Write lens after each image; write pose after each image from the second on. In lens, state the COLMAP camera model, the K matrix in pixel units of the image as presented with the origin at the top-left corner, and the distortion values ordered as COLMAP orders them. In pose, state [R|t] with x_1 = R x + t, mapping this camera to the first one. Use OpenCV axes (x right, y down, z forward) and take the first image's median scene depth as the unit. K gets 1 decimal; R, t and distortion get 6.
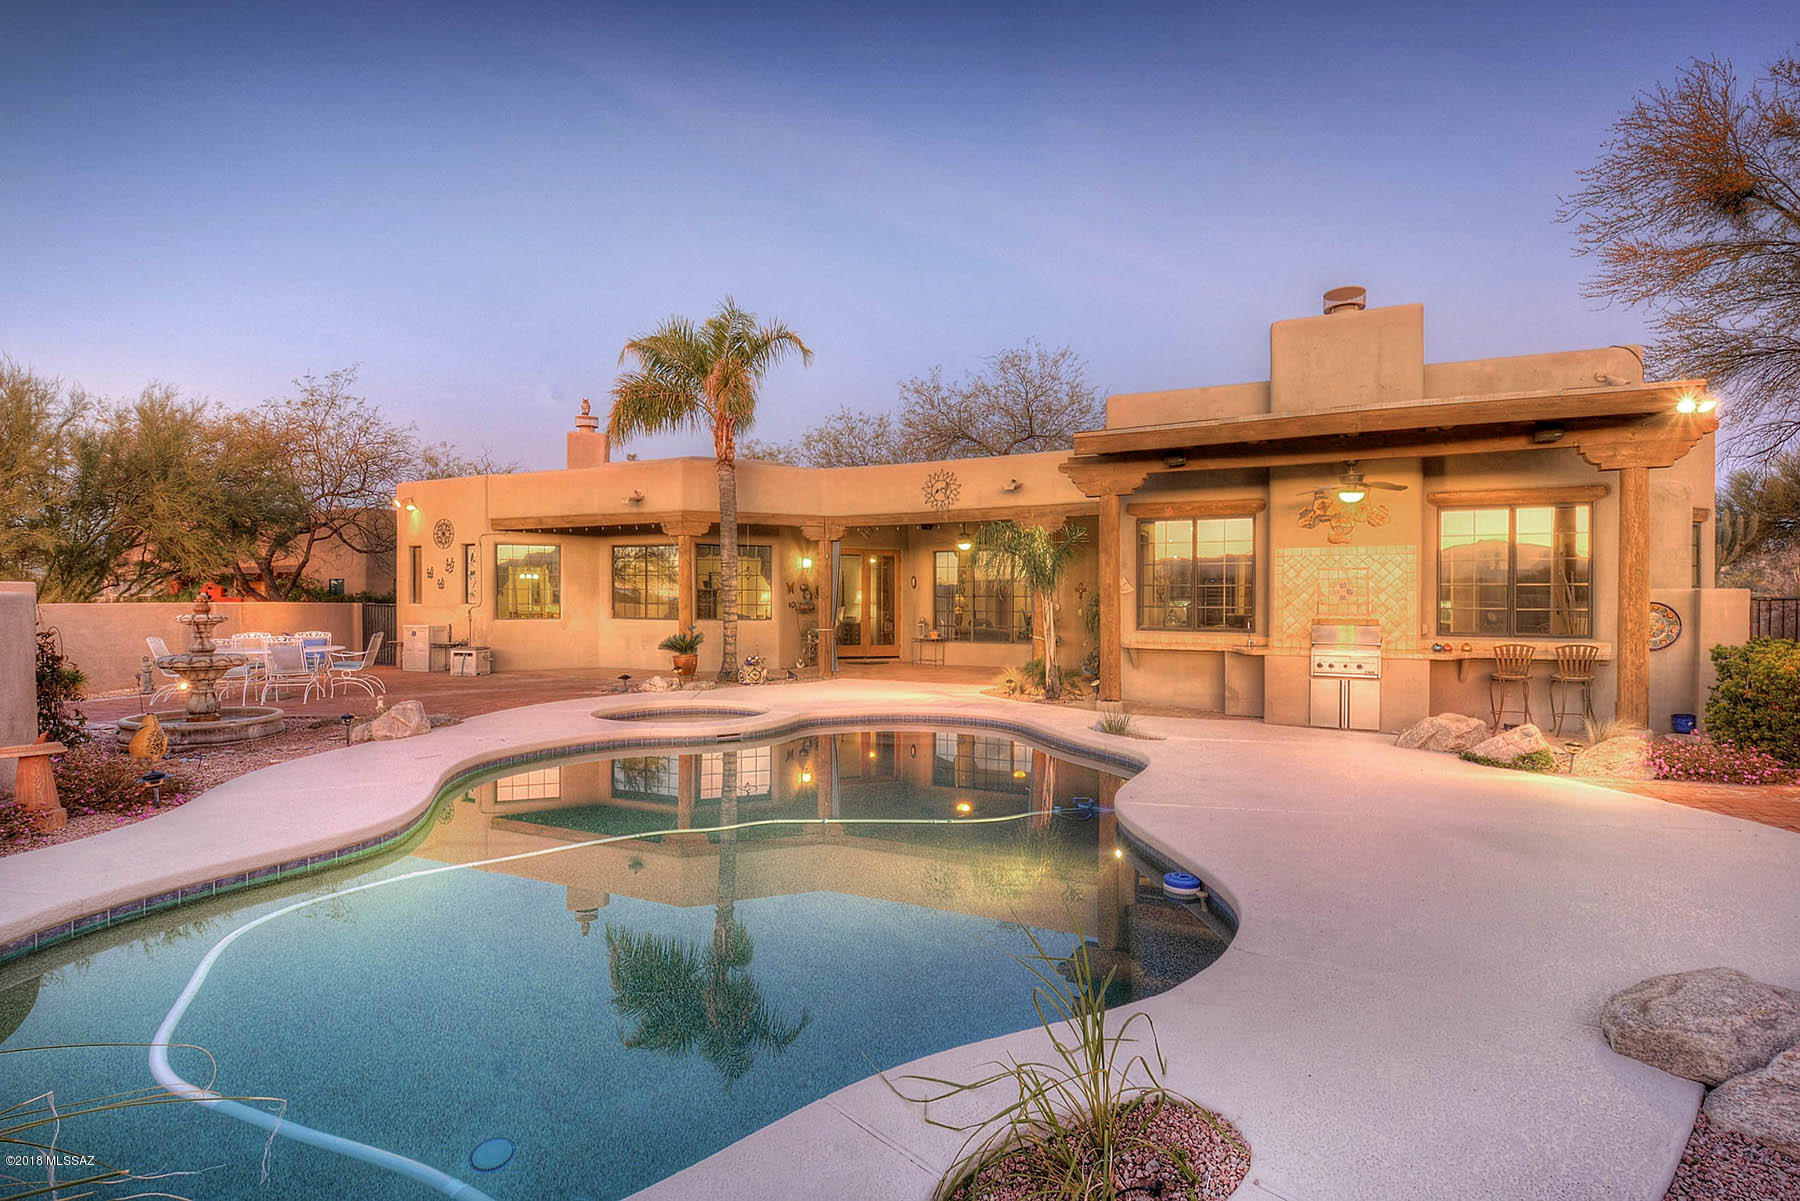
lens RADIAL K [[718.8, 0, 949.5], [0, 718.8, 609.4], [0, 0, 1]] dist [0.000499, -0.000038]
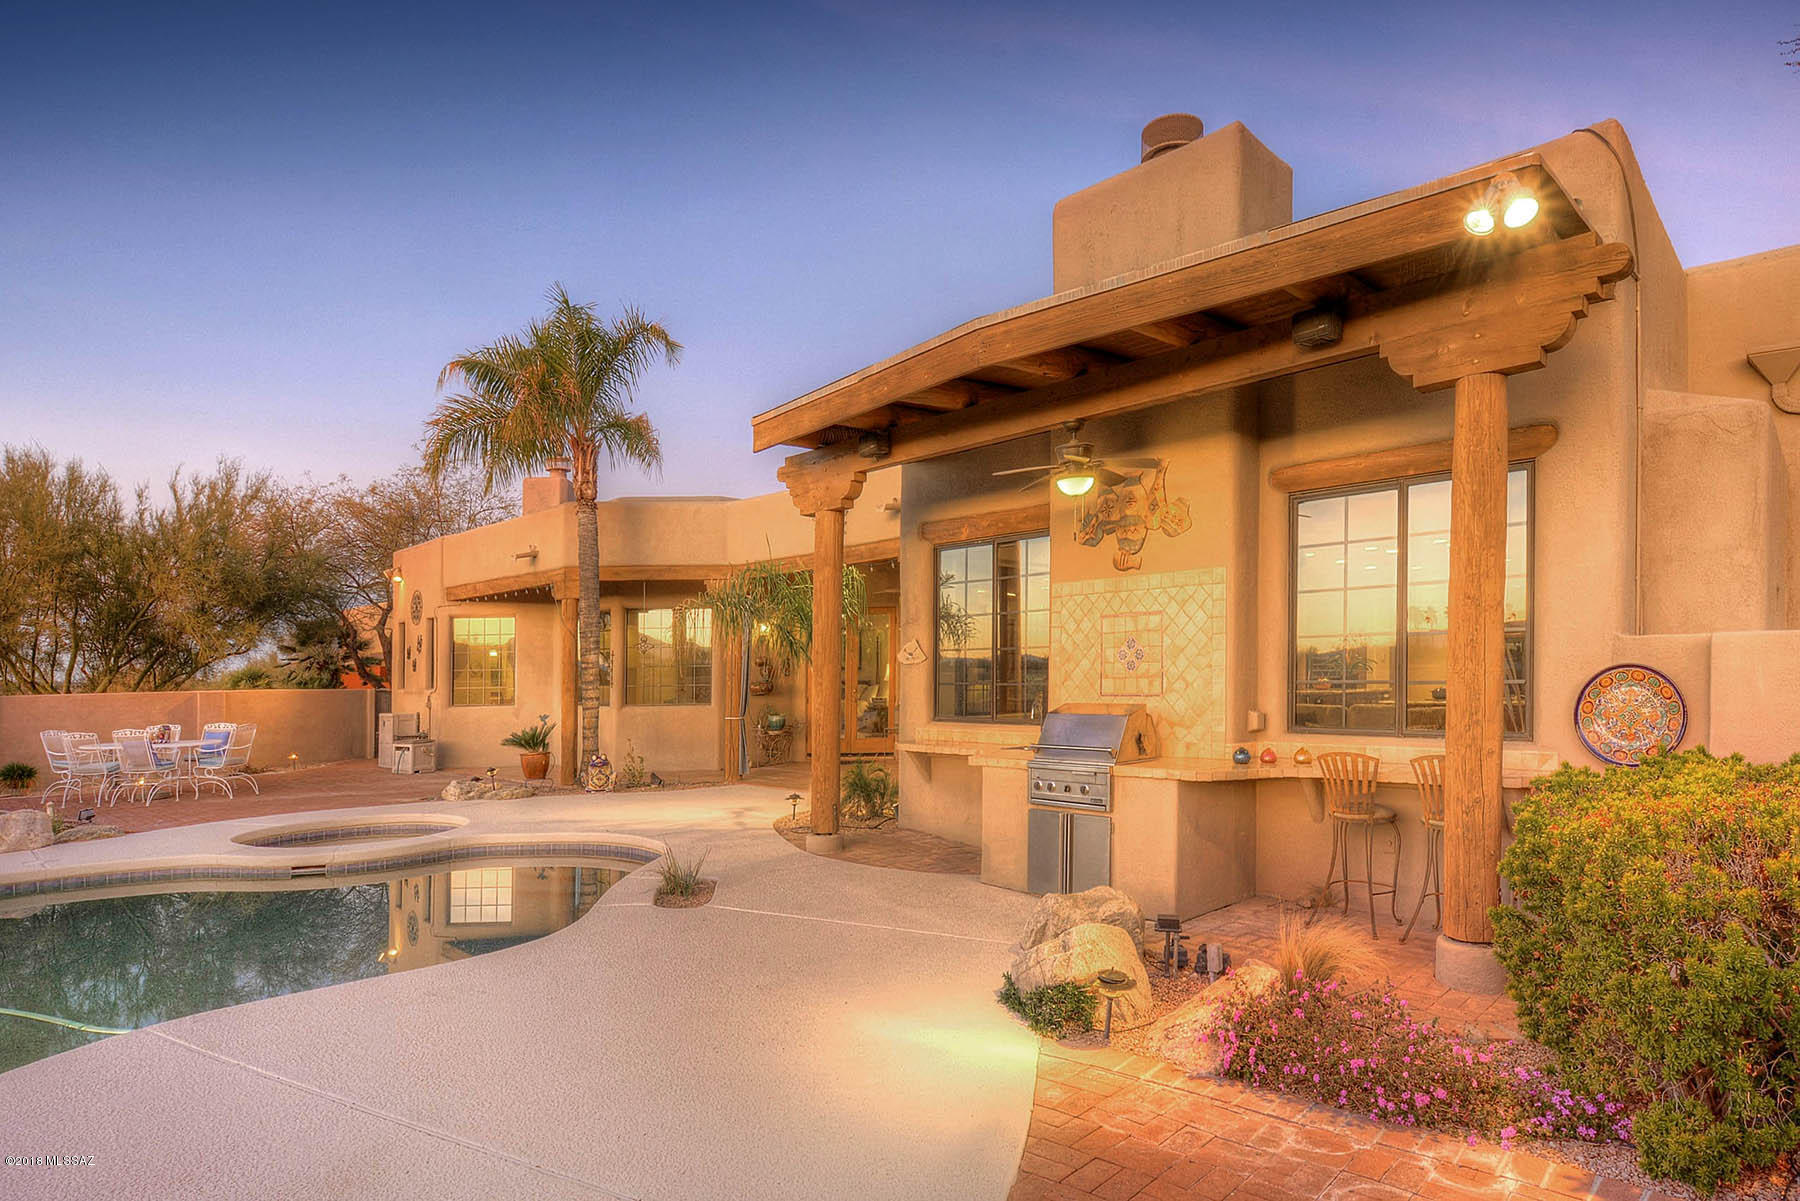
lens RADIAL K [[946.2, 0, 902.3], [0, 946.2, 679.4], [0, 0, 1]] dist [0.022192, -0.037899]
pose [[0.962066, -0.016582, -0.272312, 0.293930], [0.014875, 0.999855, -0.008332, -0.000988], [0.272411, 0.003965, 0.962173, 0.118143]]
